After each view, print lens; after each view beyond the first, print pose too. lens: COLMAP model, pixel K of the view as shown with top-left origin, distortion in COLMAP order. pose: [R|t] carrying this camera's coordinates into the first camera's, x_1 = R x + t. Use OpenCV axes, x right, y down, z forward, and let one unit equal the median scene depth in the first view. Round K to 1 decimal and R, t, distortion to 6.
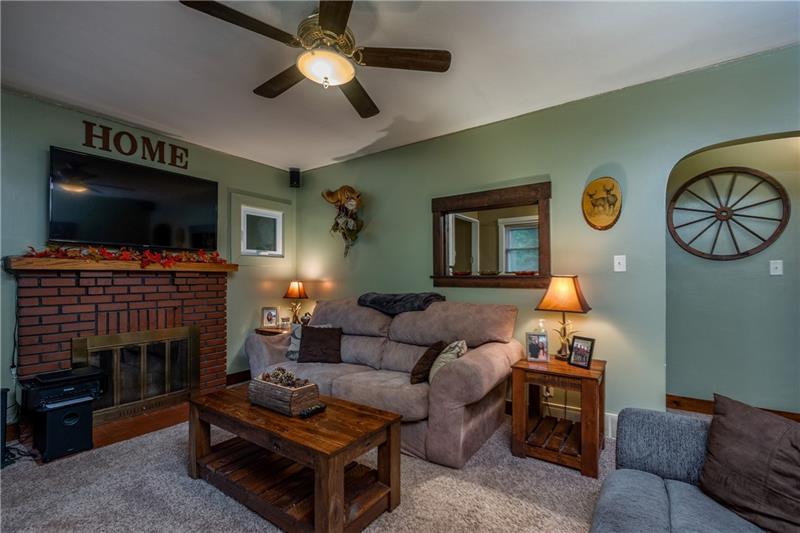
lens RADIAL K [[361.0, 0, 399.9], [0, 361.0, 271.2], [0, 0, 1]] dist [-0.000276, -0.000180]
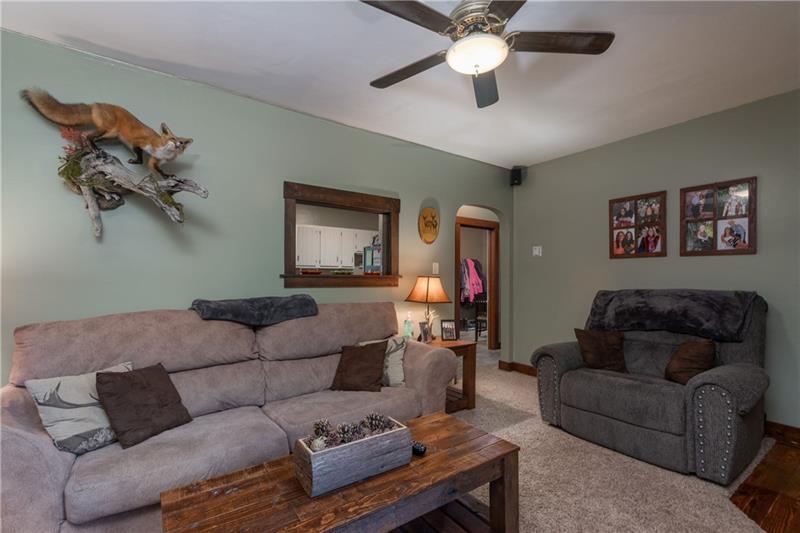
lens RADIAL K [[361.0, 0, 418.3], [0, 361.0, 274.2], [0, 0, 1]] dist [-0.000276, -0.000180]
pose [[0.319493, 0.019603, 0.947386, -0.644879], [-0.015985, 0.999755, -0.015296, 0.021154], [-0.947454, -0.010257, 0.319728, 0.488436]]
